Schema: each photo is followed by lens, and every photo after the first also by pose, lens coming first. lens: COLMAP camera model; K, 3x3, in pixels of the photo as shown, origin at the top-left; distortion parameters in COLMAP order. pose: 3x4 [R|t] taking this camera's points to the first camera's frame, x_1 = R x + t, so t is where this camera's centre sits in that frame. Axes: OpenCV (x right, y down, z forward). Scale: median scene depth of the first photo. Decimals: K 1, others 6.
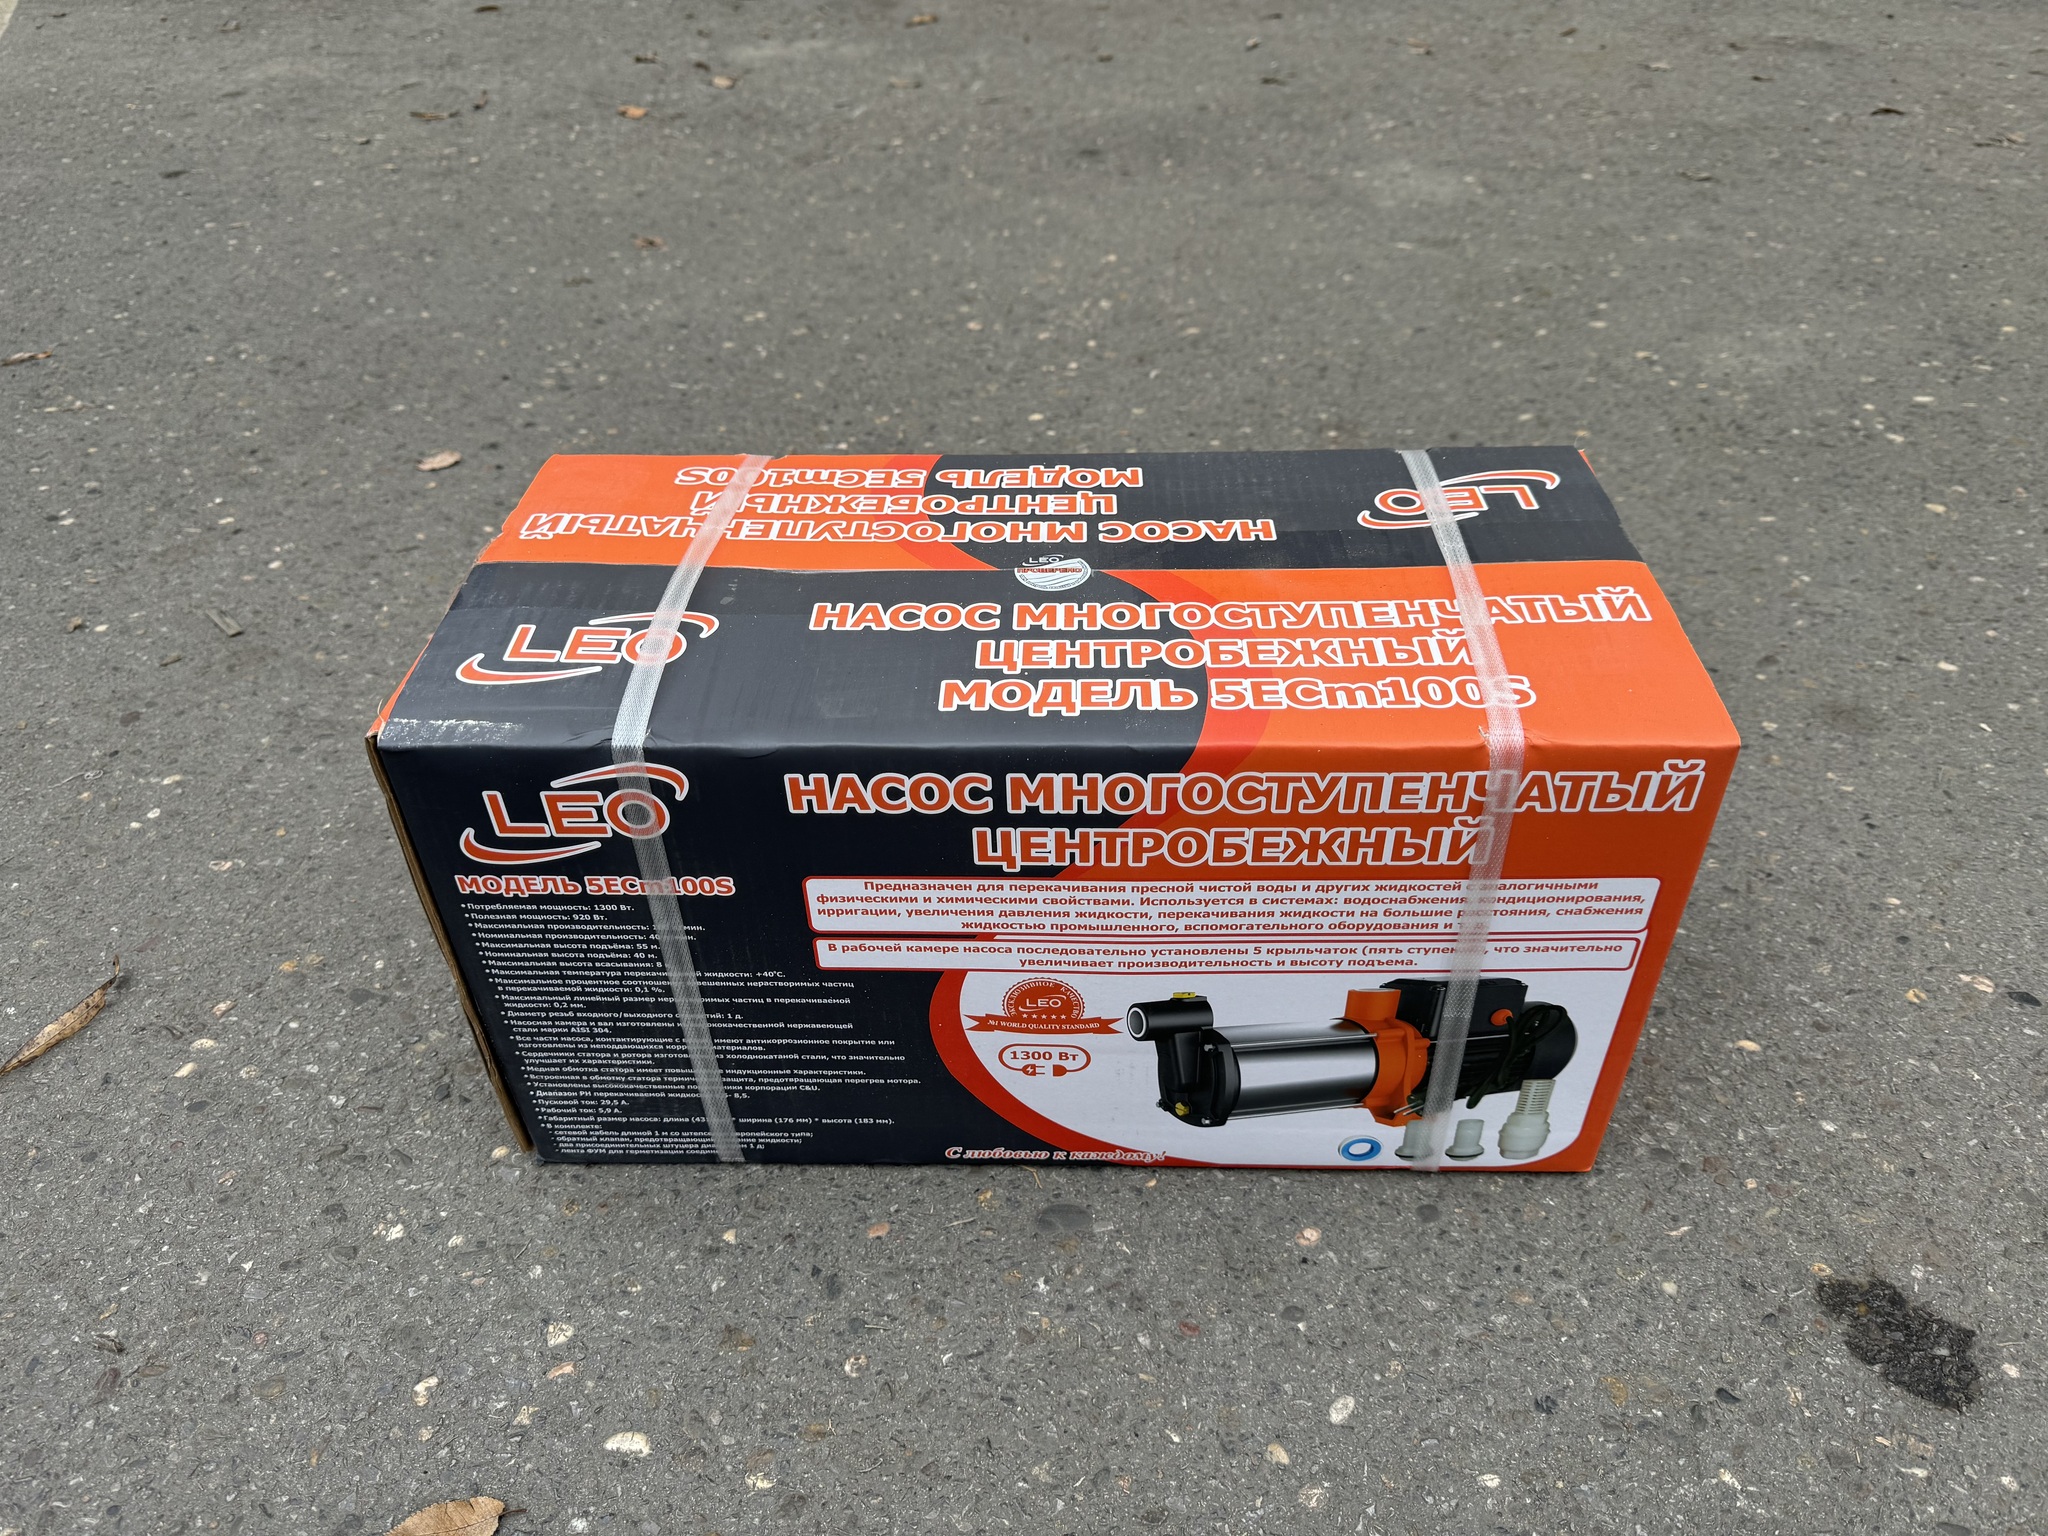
lens RADIAL K [[1421.6, 0, 1024.0], [0, 1421.6, 768.0], [0, 0, 1]] dist [0.058331, -0.089875]
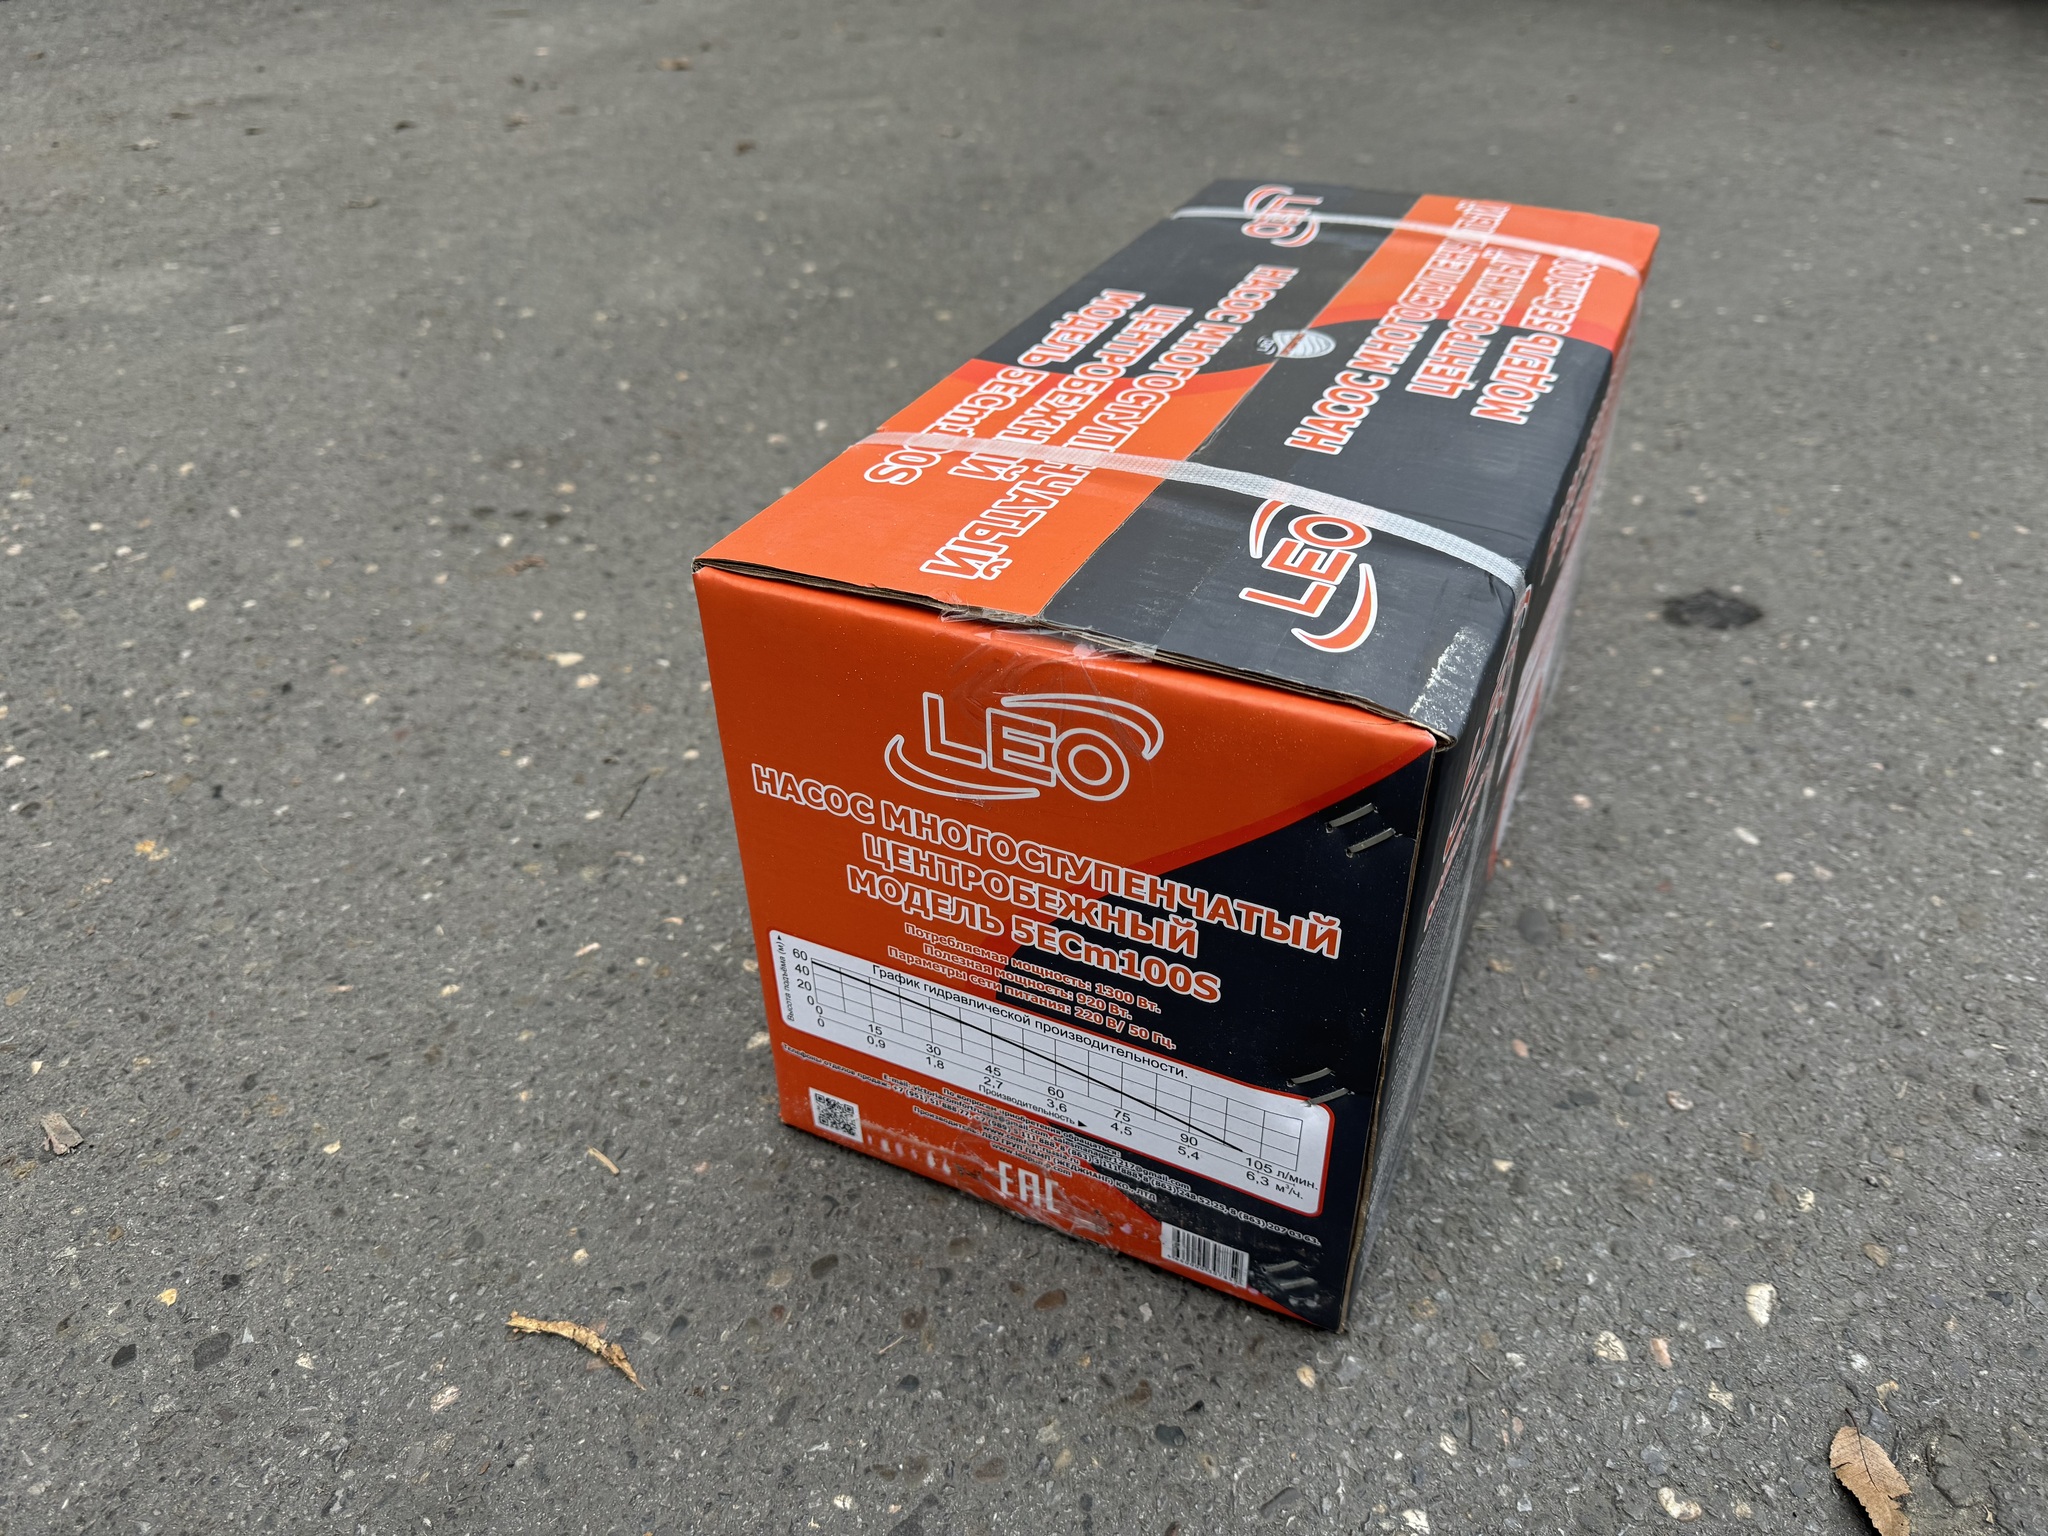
lens RADIAL K [[1441.5, 0, 1024.0], [0, 1441.5, 768.0], [0, 0, 1]] dist [-0.006657, -0.006740]
pose [[0.403068, -0.519208, 0.753631, -0.897884], [0.576691, 0.783517, 0.231363, -0.238029], [-0.710608, 0.341358, 0.615233, 0.627355]]
